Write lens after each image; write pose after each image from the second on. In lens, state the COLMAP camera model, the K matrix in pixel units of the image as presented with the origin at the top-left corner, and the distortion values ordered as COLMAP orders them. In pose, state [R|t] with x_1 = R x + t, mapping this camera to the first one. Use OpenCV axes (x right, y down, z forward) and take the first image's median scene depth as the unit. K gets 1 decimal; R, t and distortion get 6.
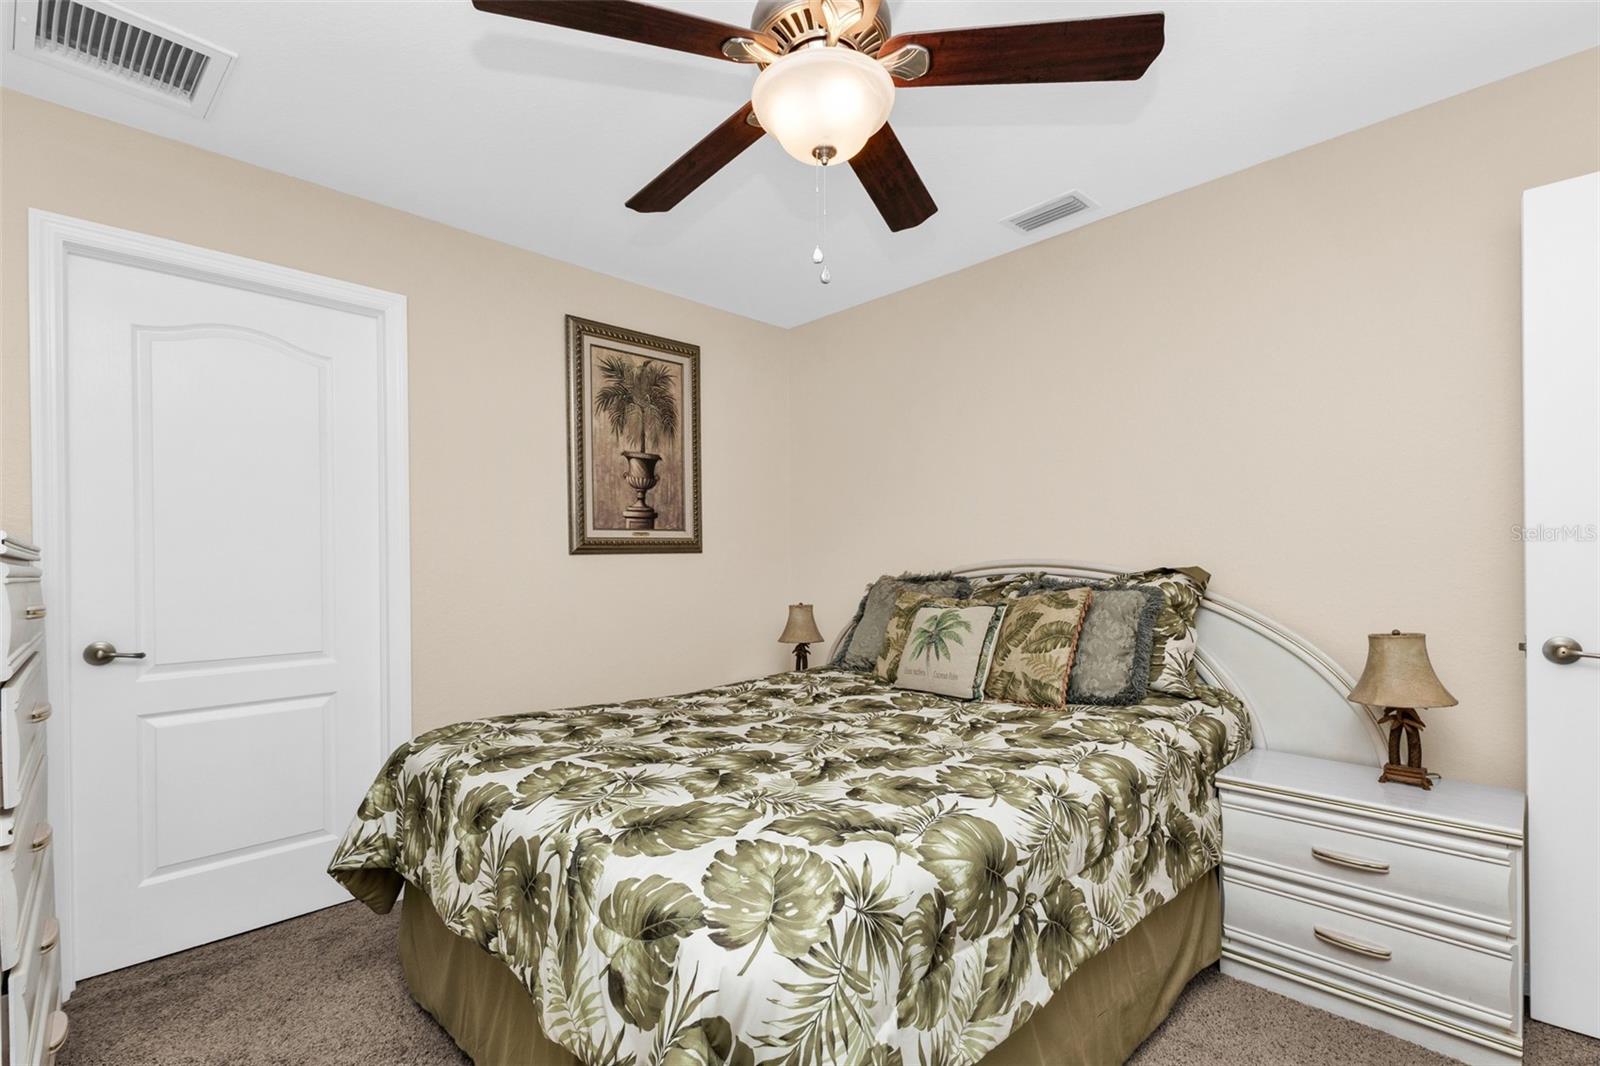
lens RADIAL K [[710.2, 0, 844.9], [0, 710.2, 561.0], [0, 0, 1]] dist [0.019672, -0.005625]
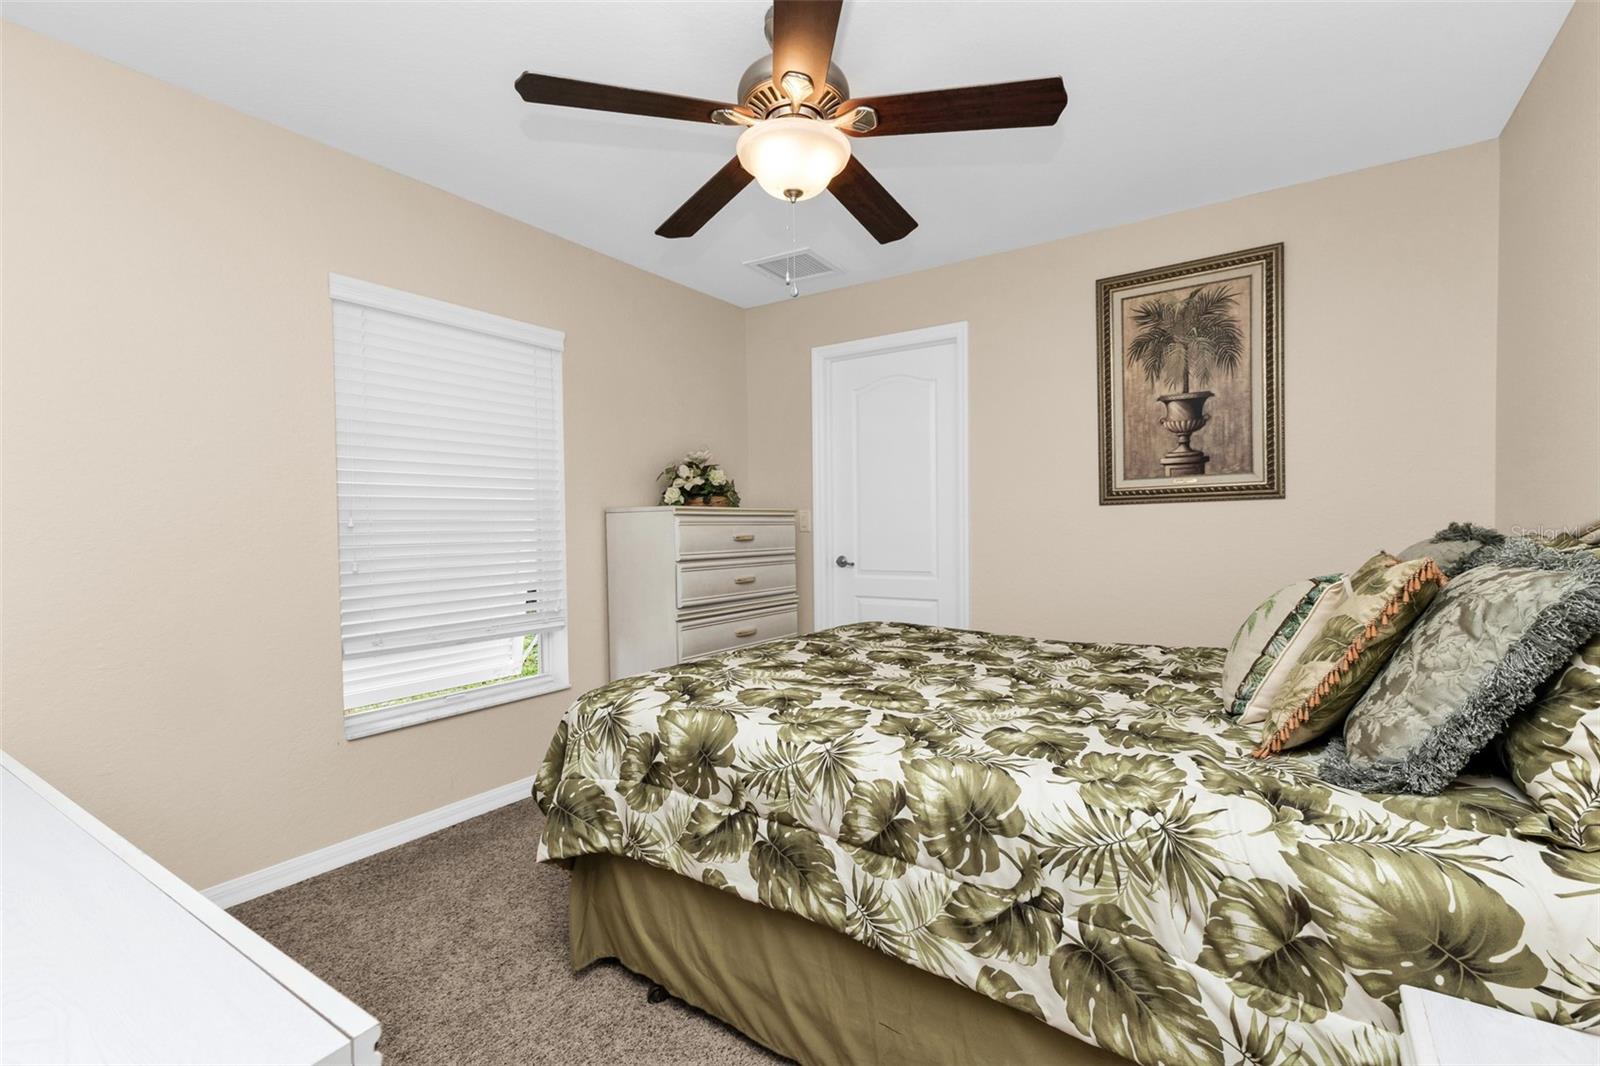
lens RADIAL K [[710.2, 0, 809.4], [0, 710.2, 532.7], [0, 0, 1]] dist [0.019672, -0.005625]
pose [[0.189249, 0.021889, -0.981685, 0.549207], [0.013395, 0.999601, 0.024871, 0.000092], [0.981838, -0.017857, 0.188880, 0.345366]]
